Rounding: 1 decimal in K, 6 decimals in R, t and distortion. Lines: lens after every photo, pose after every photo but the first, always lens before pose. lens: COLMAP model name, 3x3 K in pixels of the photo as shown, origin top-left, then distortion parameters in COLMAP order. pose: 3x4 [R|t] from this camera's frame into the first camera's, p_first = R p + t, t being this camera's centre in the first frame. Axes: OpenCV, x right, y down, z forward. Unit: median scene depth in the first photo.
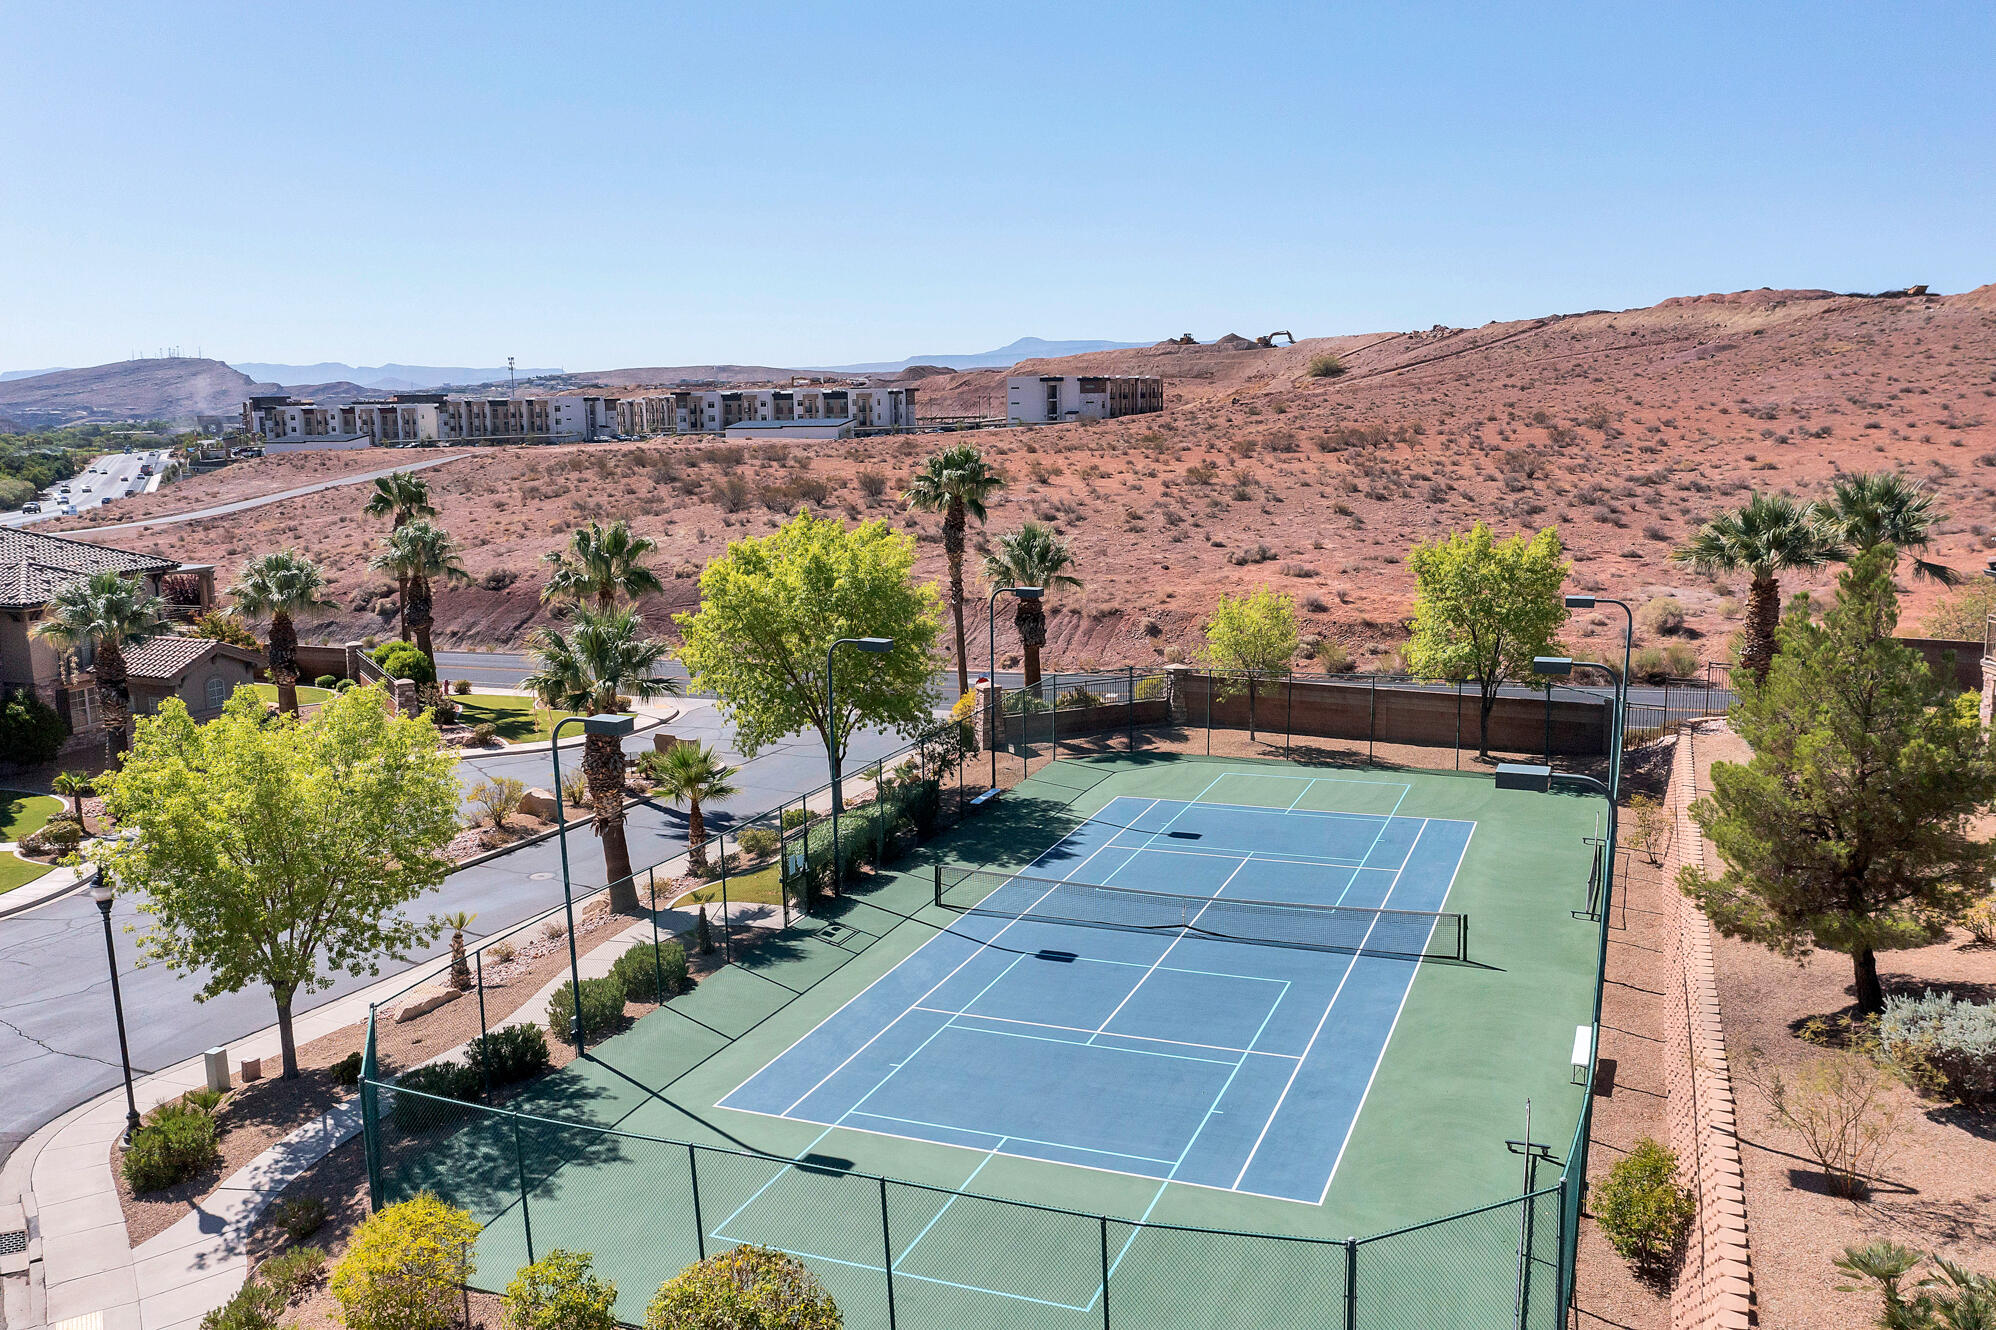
lens RADIAL K [[1598.5, 0, 993.3], [0, 1598.5, 671.0], [0, 0, 1]] dist [-0.002327, 0.001979]
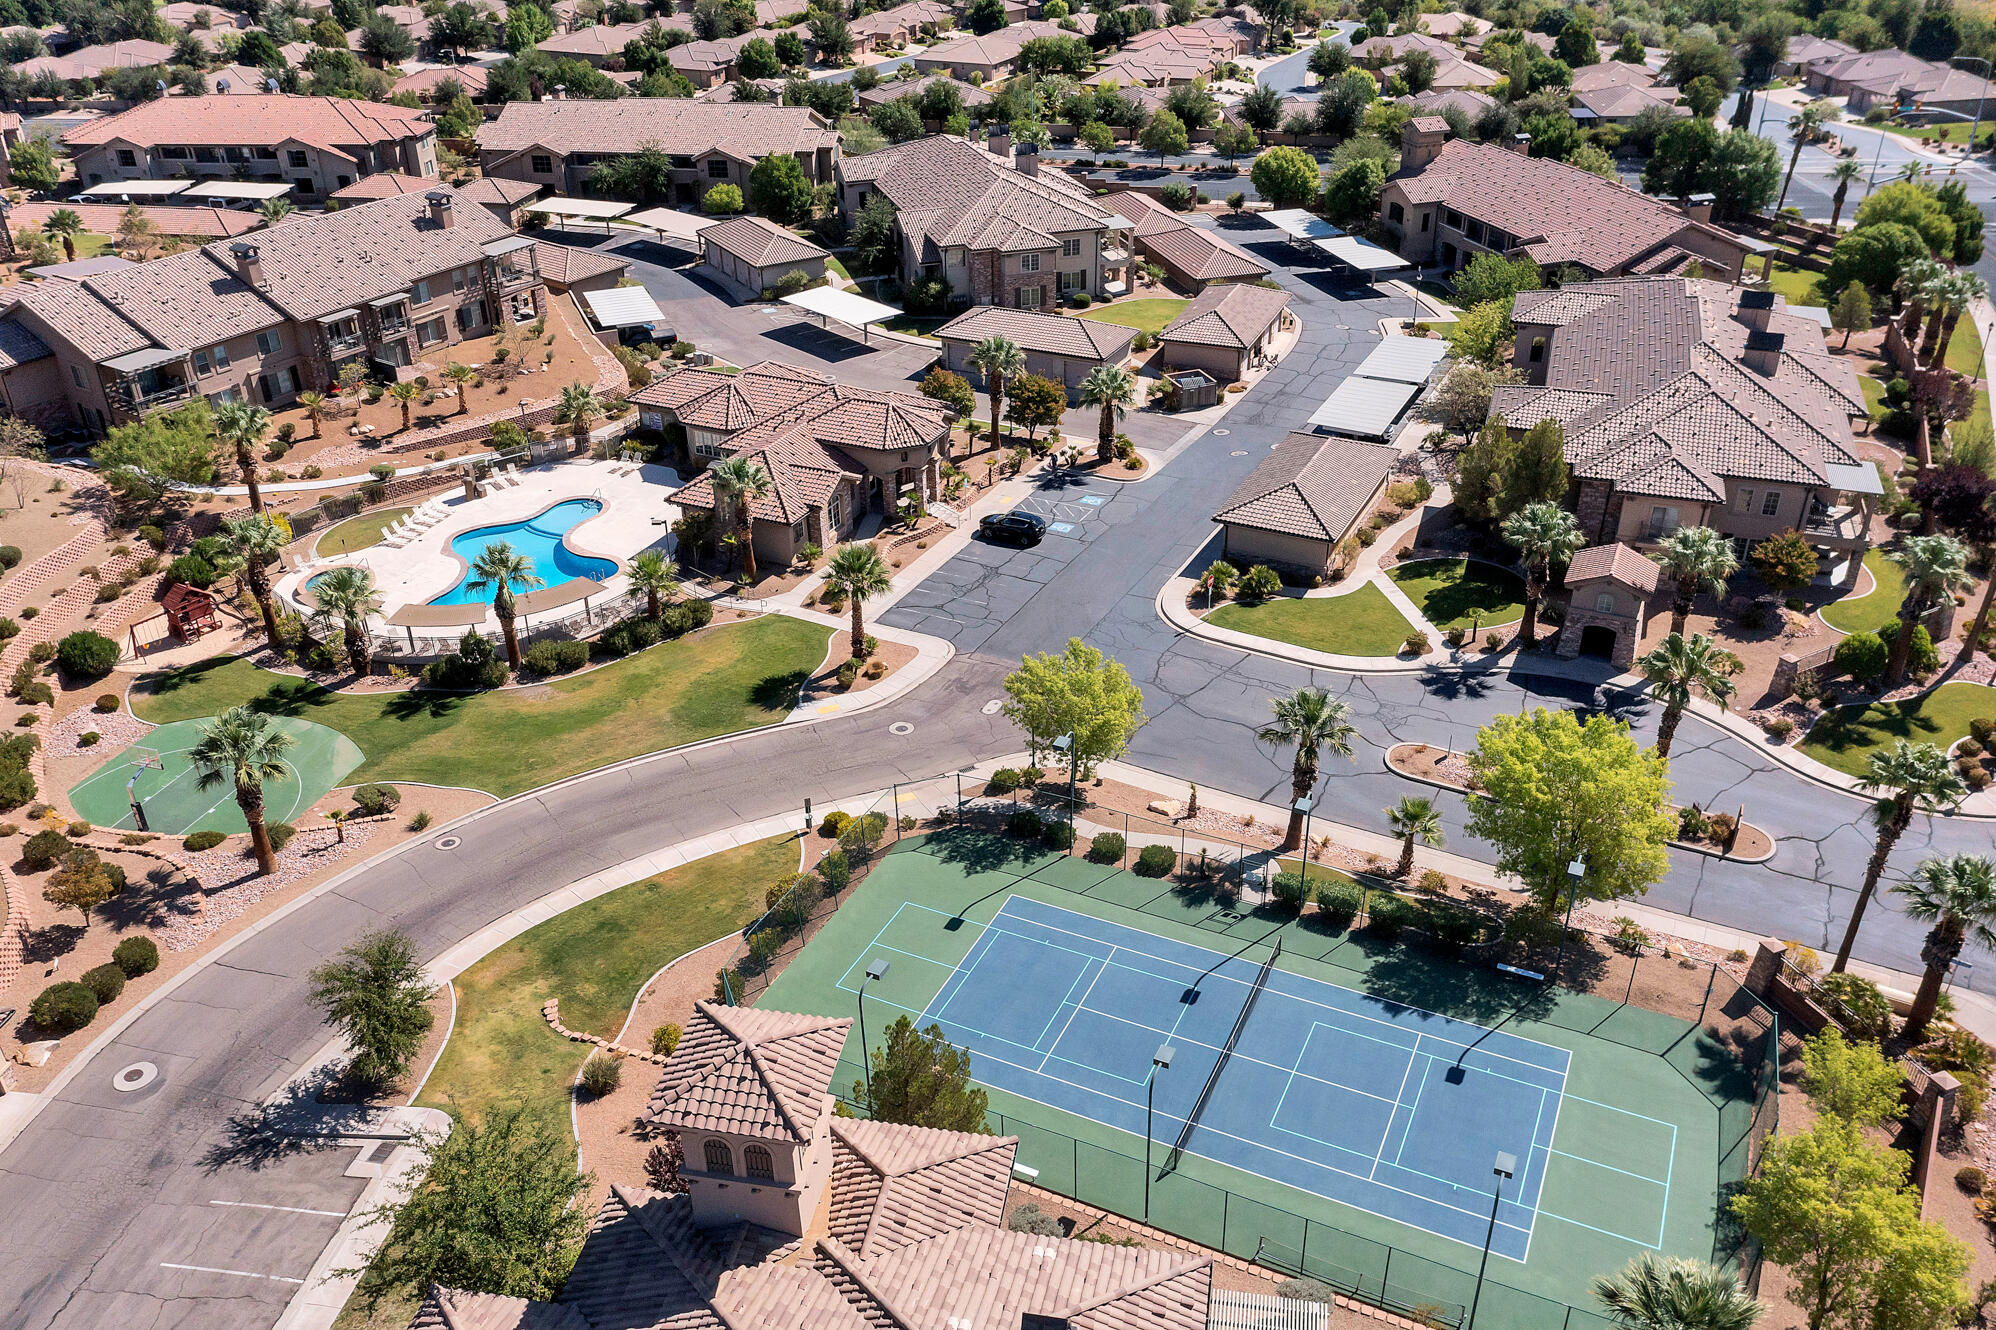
lens RADIAL K [[1574.6, 0, 994.6], [0, 1574.6, 653.7], [0, 0, 1]] dist [-0.002739, 0.000467]
pose [[-0.050910, 0.501969, -0.863386, 1.418282], [-0.164275, 0.848522, 0.503014, -1.025981], [0.985100, 0.167441, 0.039263, 0.680334]]
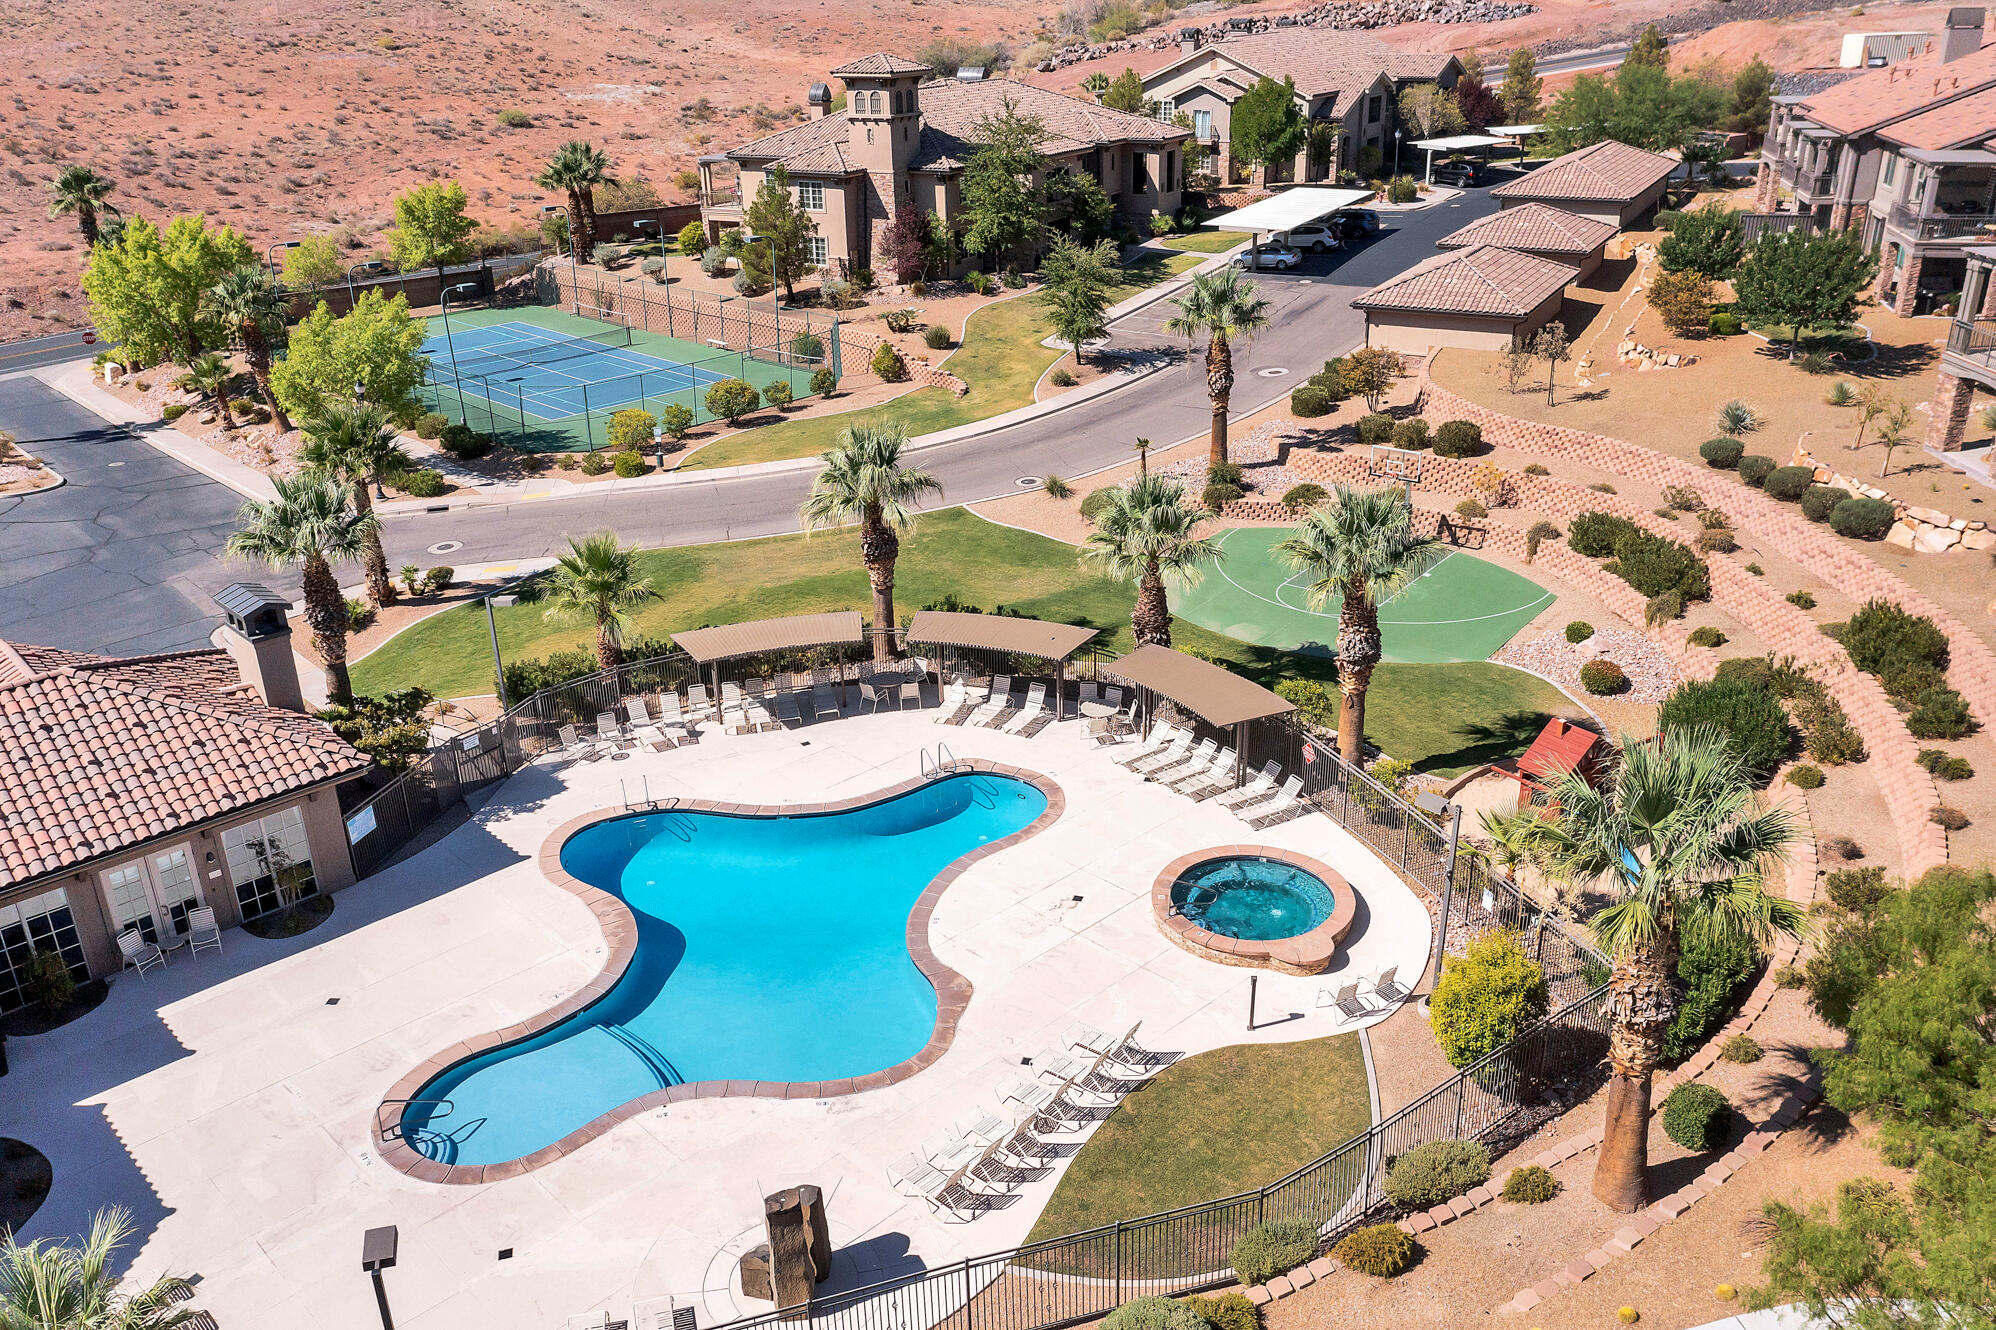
lens RADIAL K [[1601.3, 0, 984.8], [0, 1601.3, 666.0], [0, 0, 1]] dist [-0.007299, 0.003028]
pose [[0.415396, -0.350412, 0.839439, -1.866568], [0.174283, 0.936387, 0.304637, -0.025616], [-0.892789, 0.019755, 0.450042, -0.691712]]
